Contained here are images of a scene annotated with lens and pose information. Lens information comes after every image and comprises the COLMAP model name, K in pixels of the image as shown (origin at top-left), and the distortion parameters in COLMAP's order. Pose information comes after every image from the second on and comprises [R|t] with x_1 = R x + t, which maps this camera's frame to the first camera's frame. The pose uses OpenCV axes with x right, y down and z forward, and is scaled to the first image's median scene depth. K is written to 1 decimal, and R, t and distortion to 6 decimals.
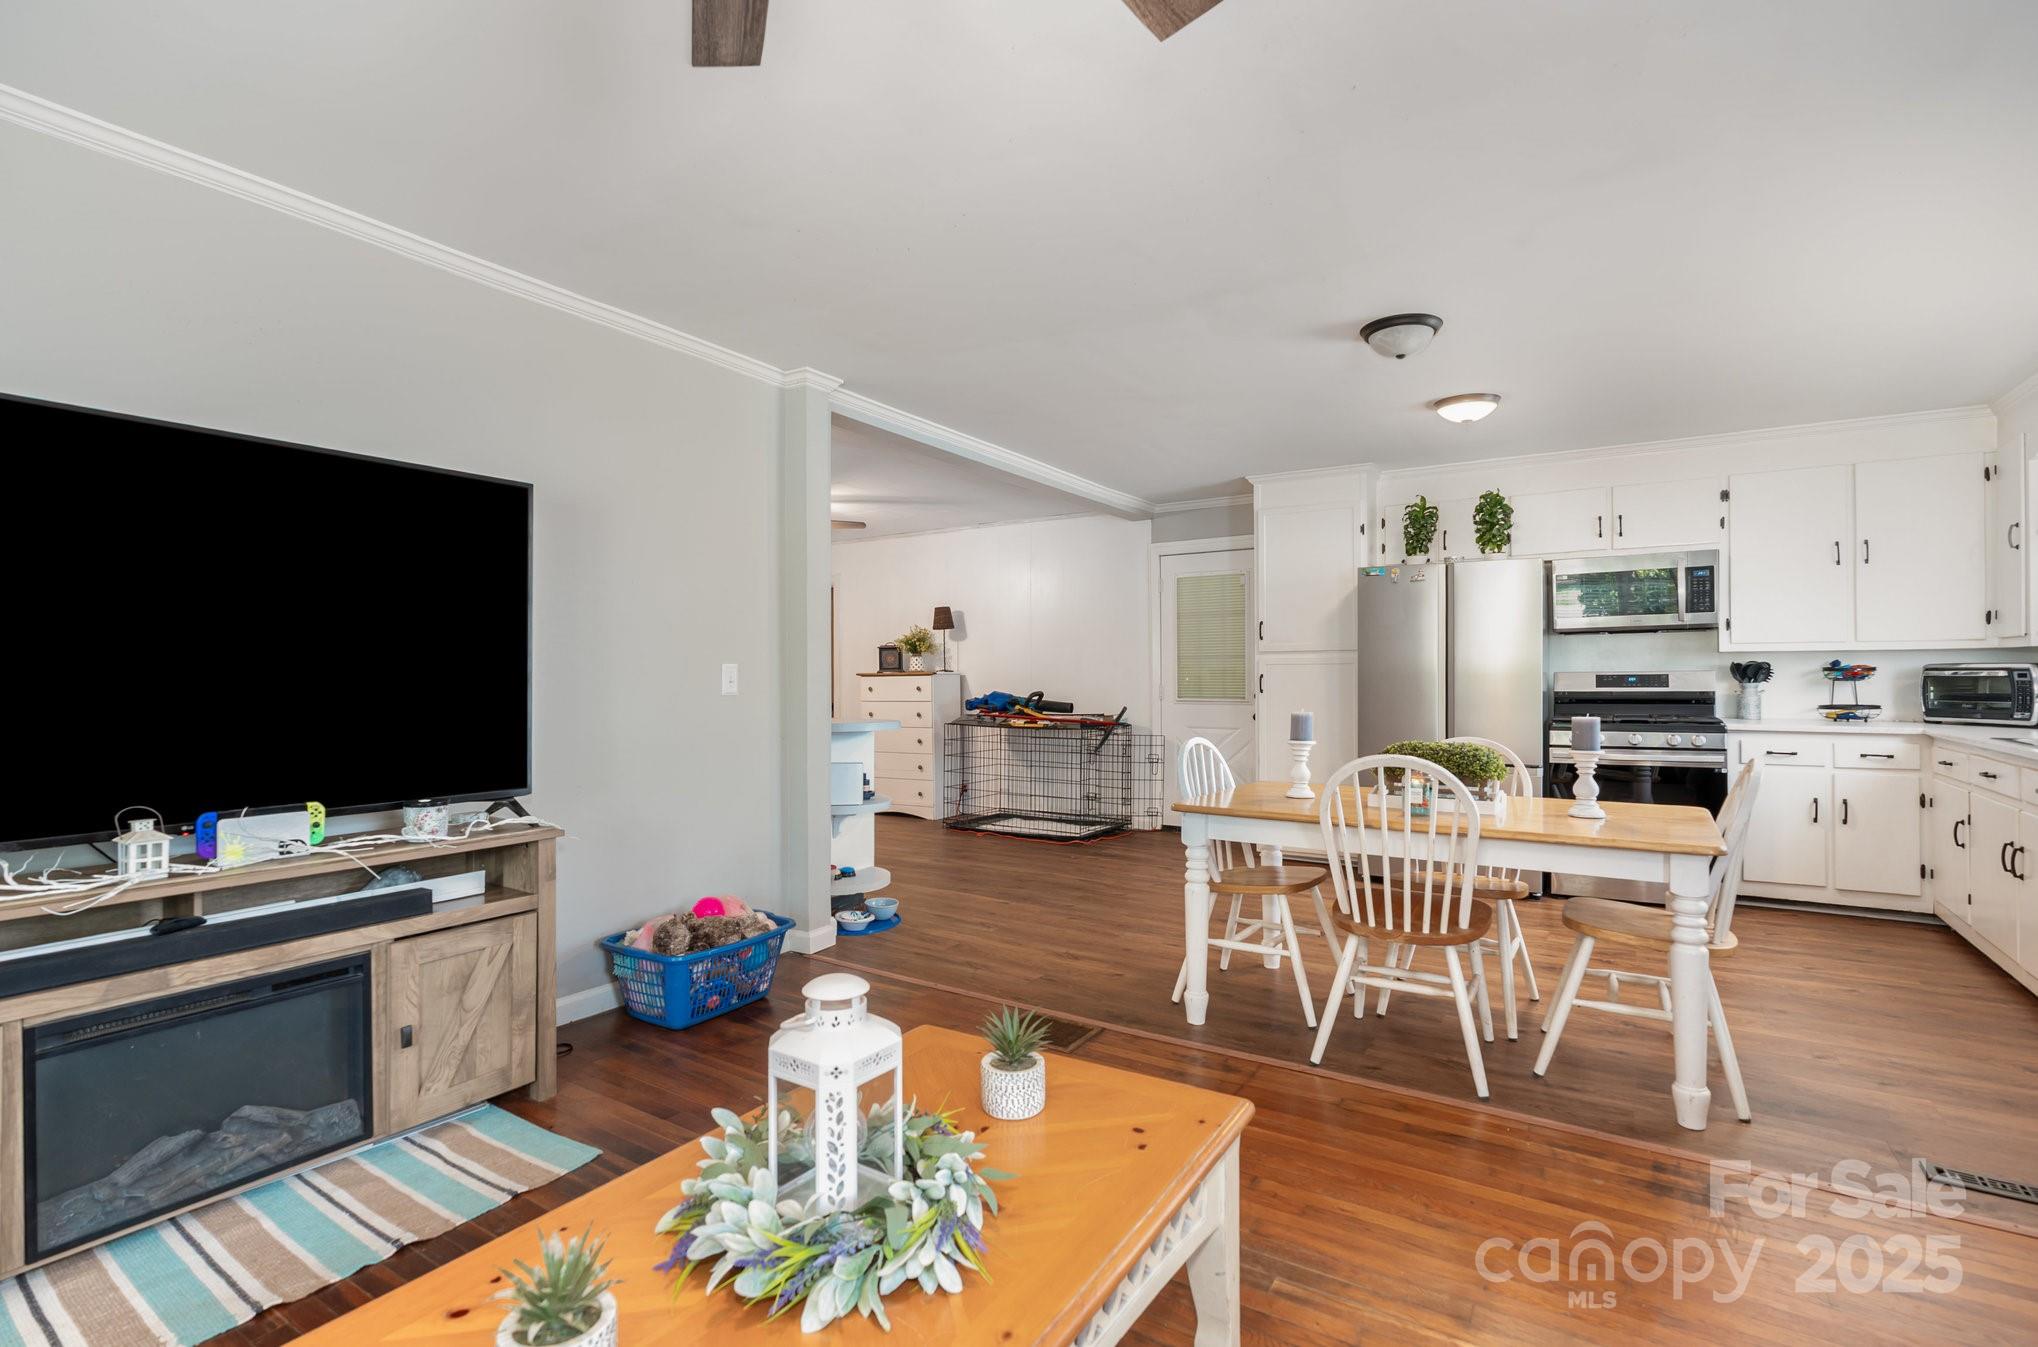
lens RADIAL K [[941.1, 0, 1017.0], [0, 941.1, 674.6], [0, 0, 1]] dist [-0.008767, 0.003233]
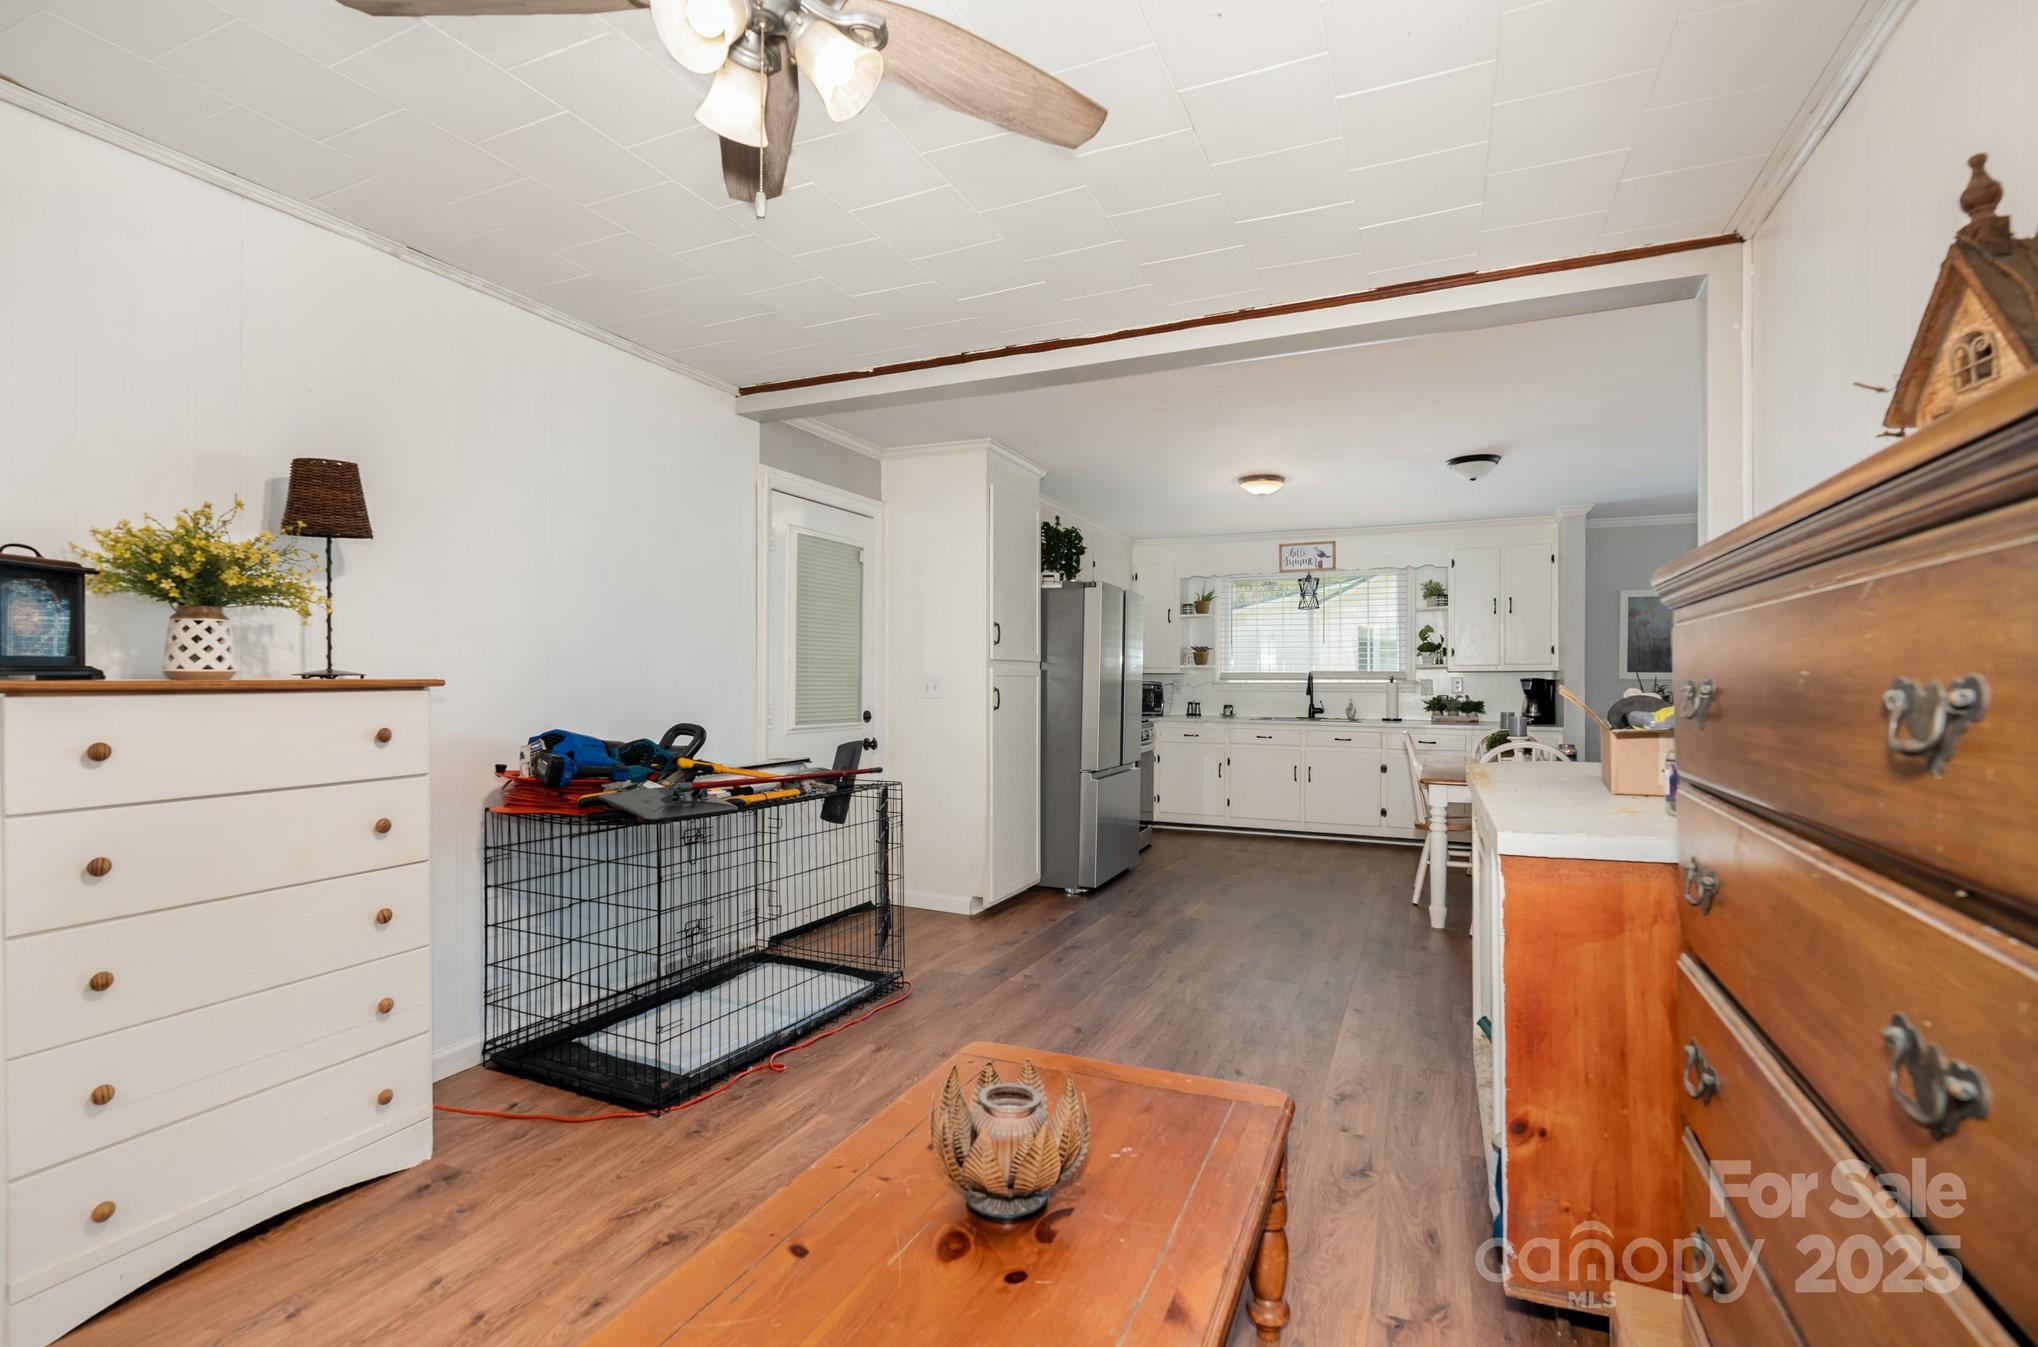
lens RADIAL K [[941.1, 0, 1027.6], [0, 941.1, 671.6], [0, 0, 1]] dist [-0.008767, 0.003233]
pose [[-0.163282, 0.013354, 0.986489, -0.659082], [-0.004719, 0.999886, -0.014316, -0.002671], [-0.986568, -0.006993, -0.163200, 1.334395]]
